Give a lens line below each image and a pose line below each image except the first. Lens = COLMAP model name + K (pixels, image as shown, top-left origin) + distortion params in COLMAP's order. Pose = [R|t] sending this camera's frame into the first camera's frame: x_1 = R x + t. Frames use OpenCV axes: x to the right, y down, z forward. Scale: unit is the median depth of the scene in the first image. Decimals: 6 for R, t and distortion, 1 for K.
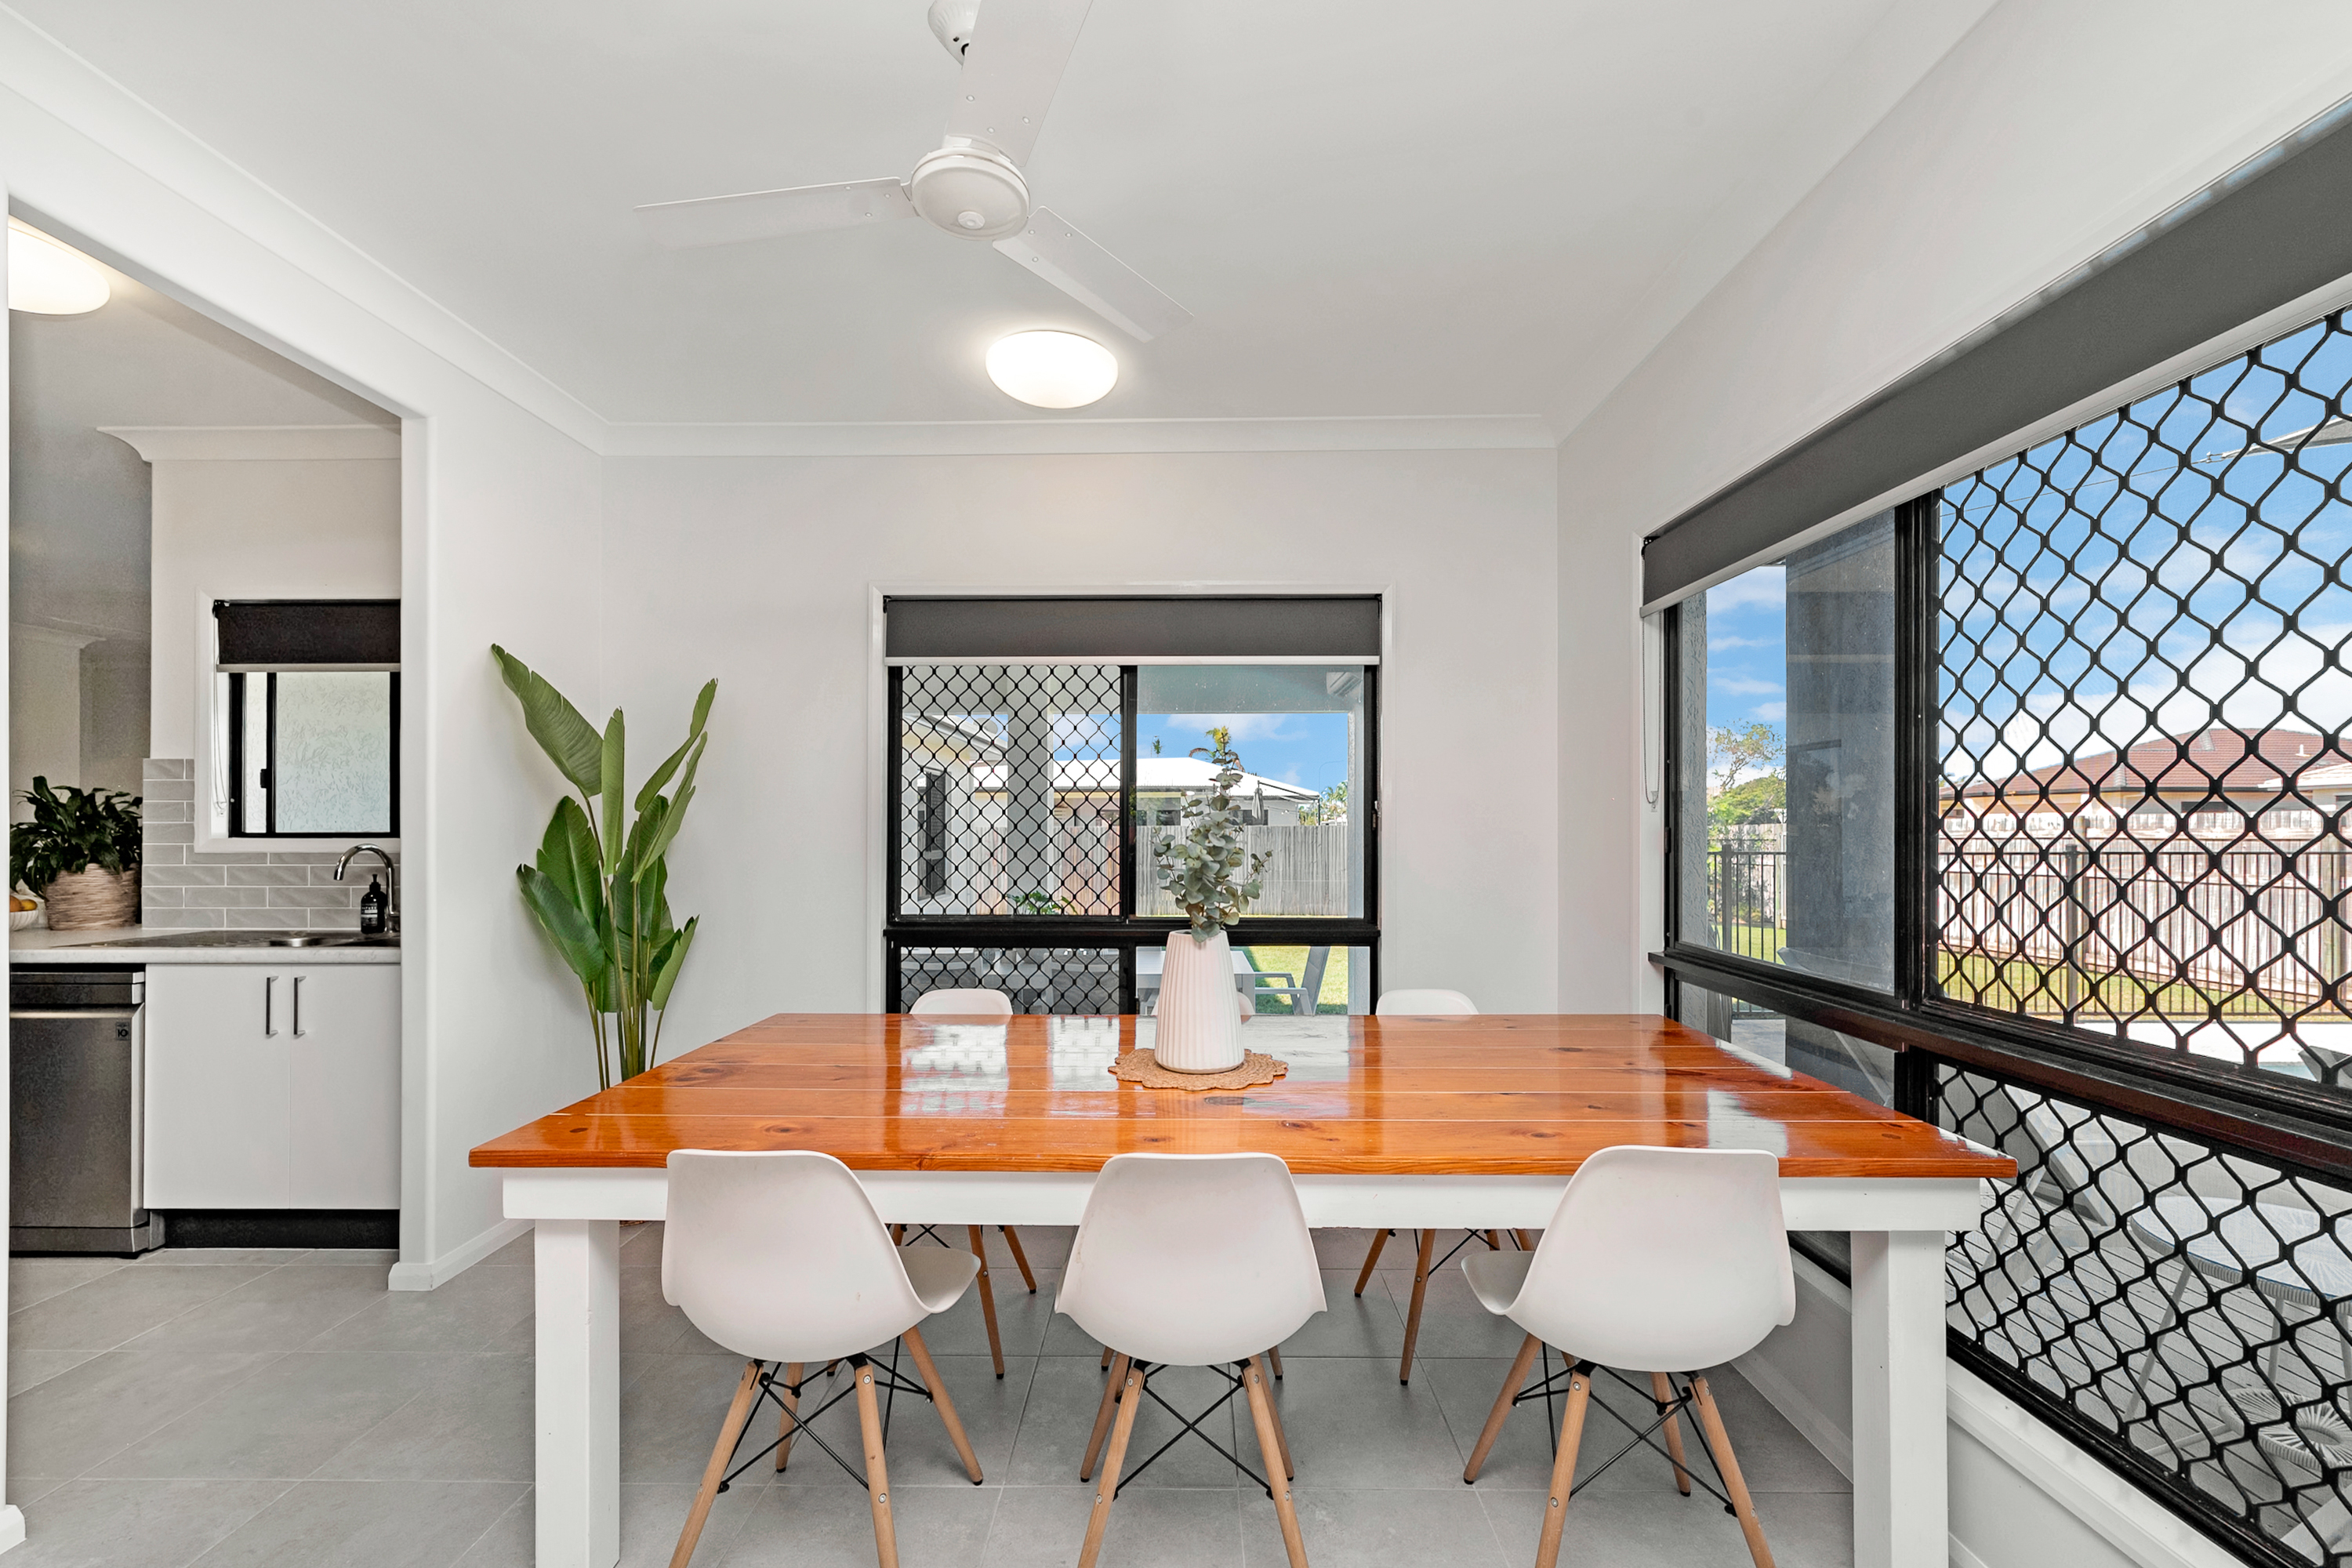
lens RADIAL K [[976.2, 0, 1181.5], [0, 976.2, 808.4], [0, 0, 1]] dist [0.000160, -0.000086]
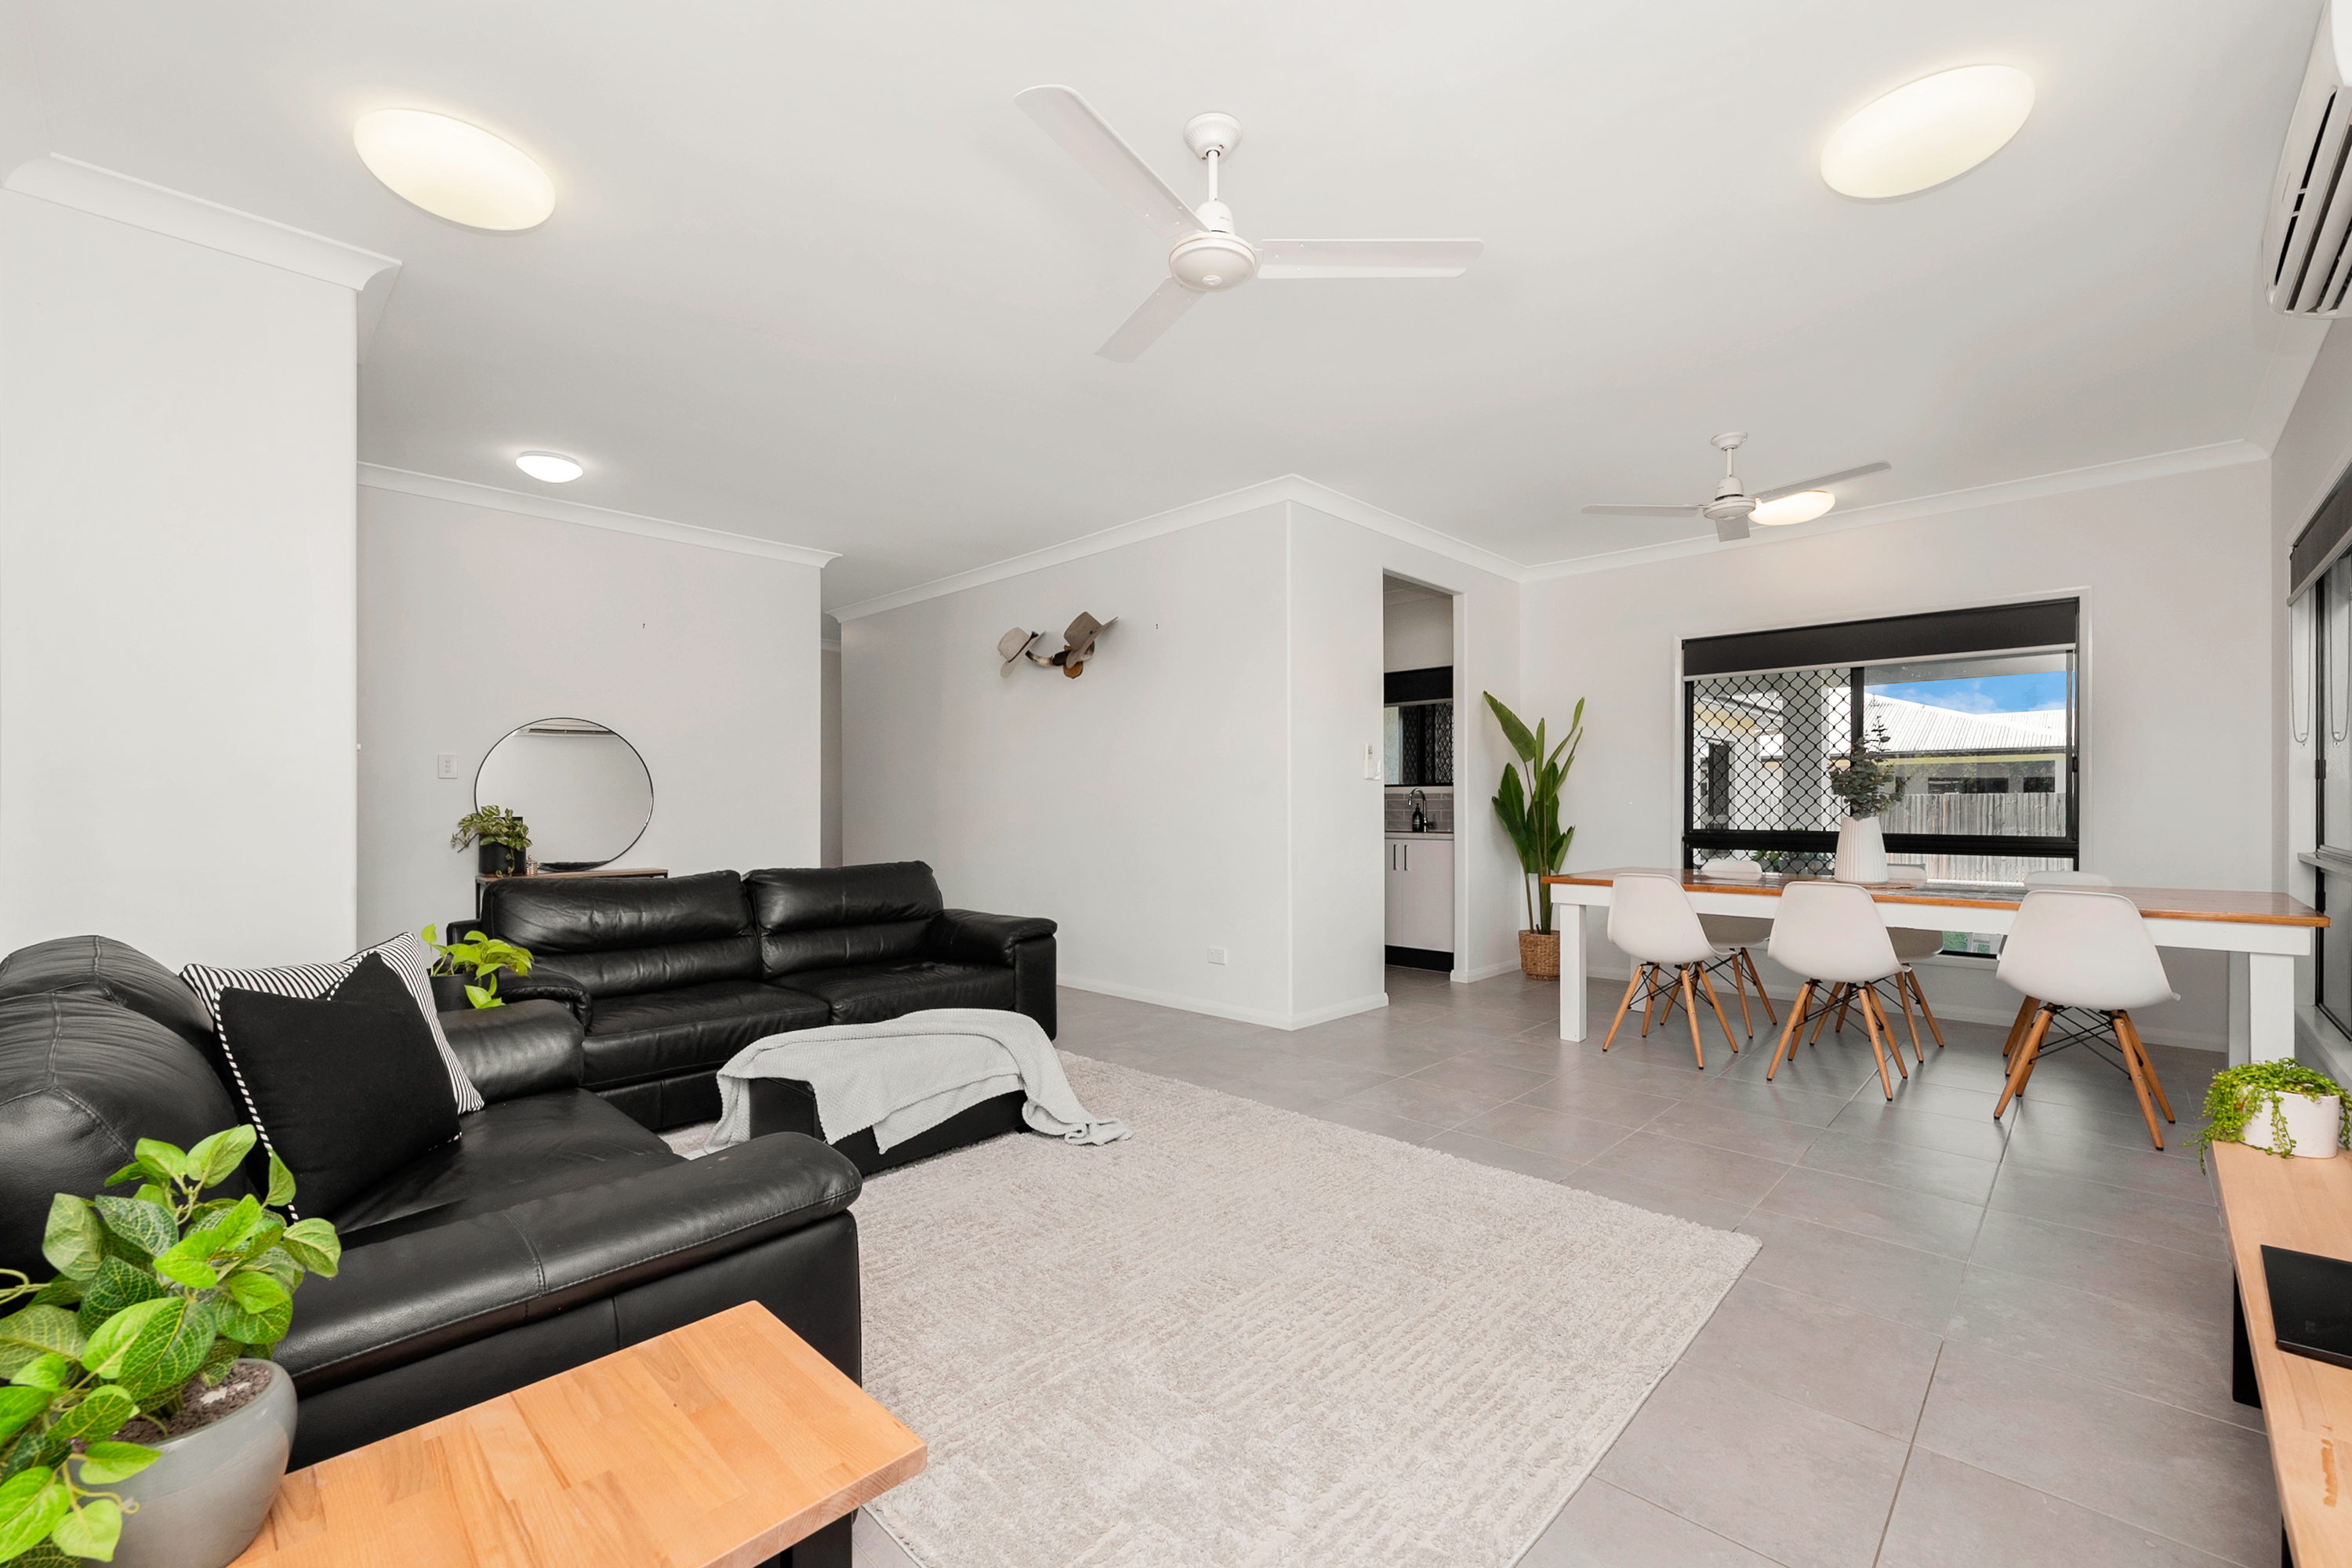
lens RADIAL K [[976.2, 0, 1181.5], [0, 976.2, 808.4], [0, 0, 1]] dist [0.000160, -0.000086]
pose [[0.730930, 0.004165, -0.682440, 0.218793], [0.013015, 0.999714, 0.020042, 0.029358], [0.682329, -0.023531, 0.730667, -0.843377]]
